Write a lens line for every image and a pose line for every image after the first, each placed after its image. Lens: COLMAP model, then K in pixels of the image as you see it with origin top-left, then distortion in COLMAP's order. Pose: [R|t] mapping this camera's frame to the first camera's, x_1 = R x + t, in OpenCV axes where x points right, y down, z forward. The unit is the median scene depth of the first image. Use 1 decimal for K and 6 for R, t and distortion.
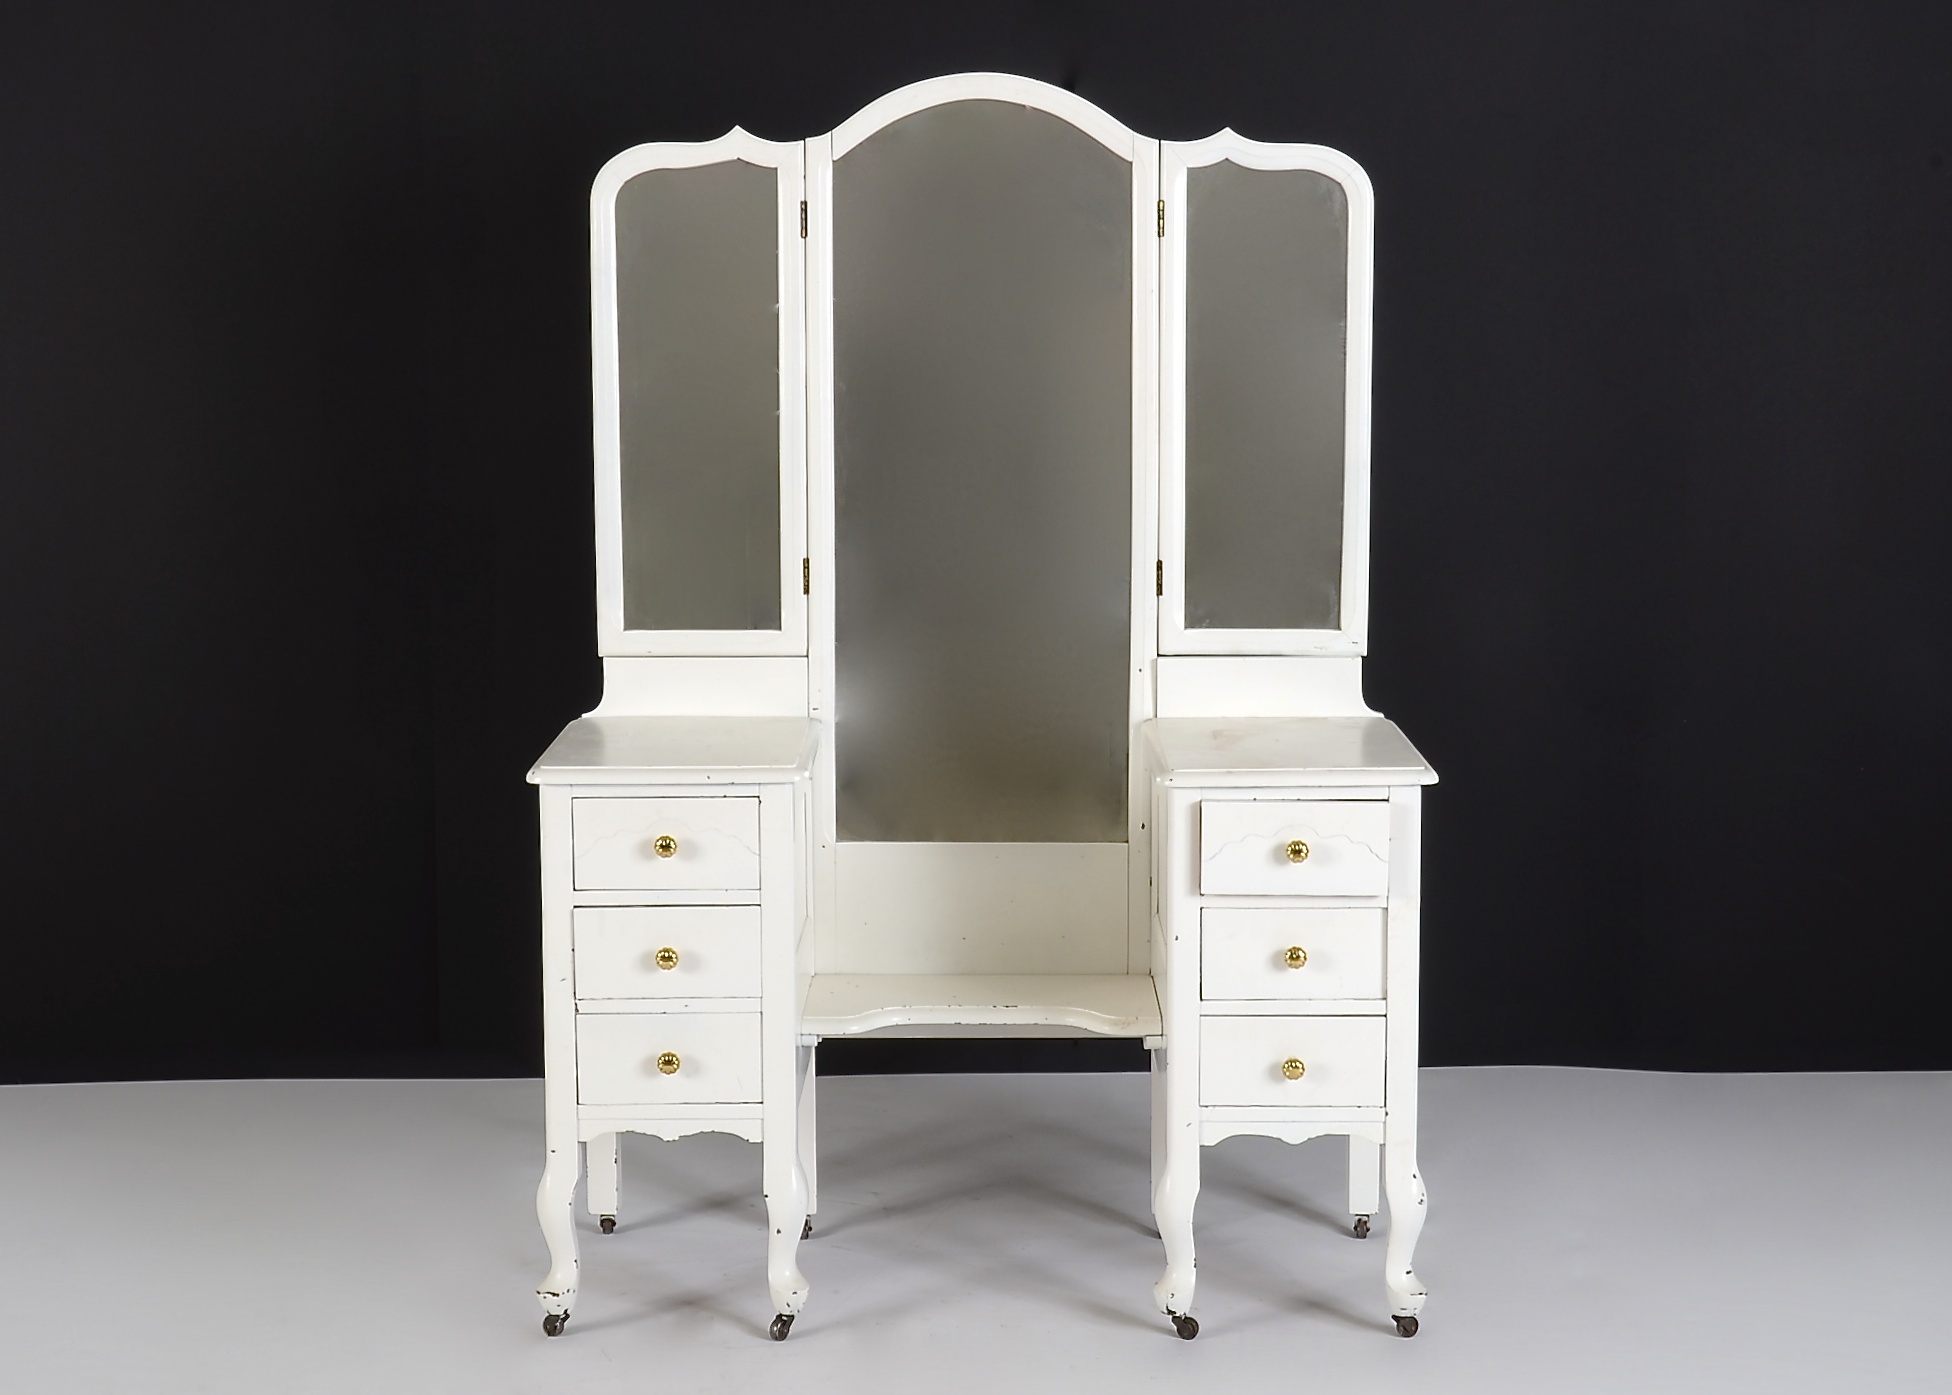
lens RADIAL K [[3252.5, 0, 976.0], [0, 3252.5, 697.5], [0, 0, 1]] dist [-0.012271, 0.032593]
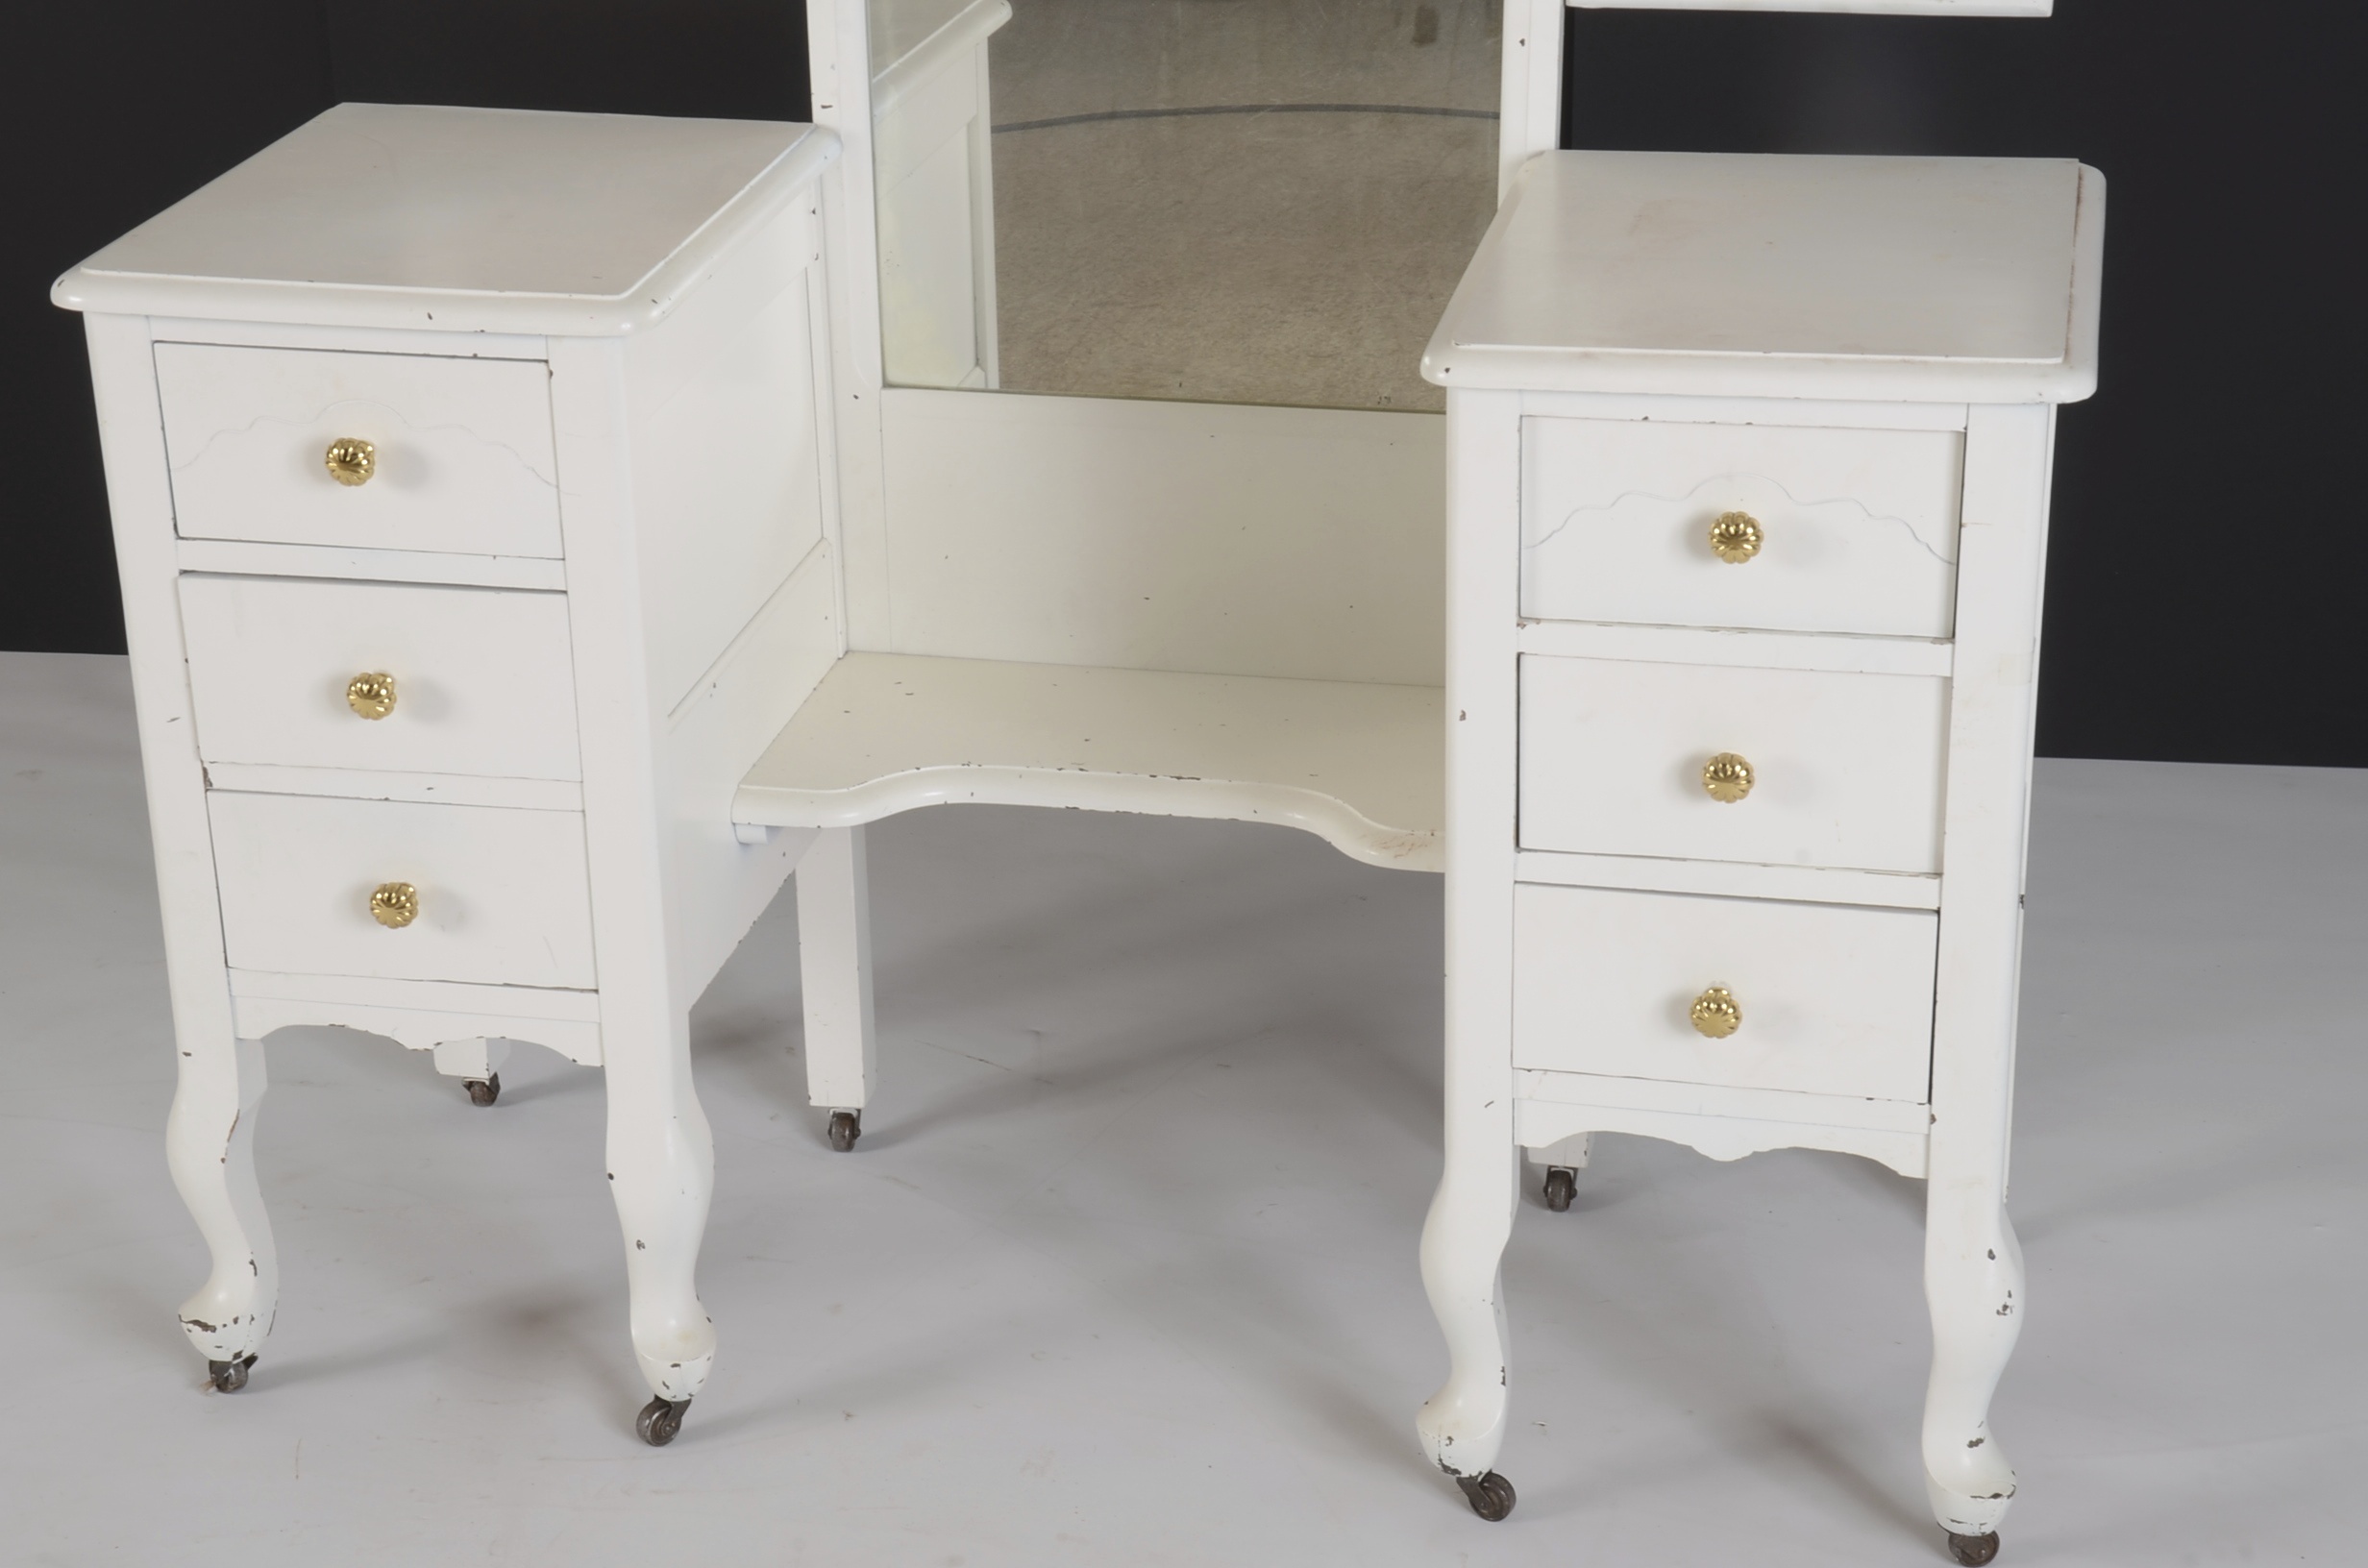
lens RADIAL K [[4250.9, 0, 1184.0], [0, 4250.9, 784.0], [0, 0, 1]] dist [0.208780, -0.097648]
pose [[0.977063, 0.067447, -0.201988, 0.141718], [-0.014440, 0.967318, 0.253157, -0.063541], [0.212461, -0.244433, 0.946104, 0.434100]]
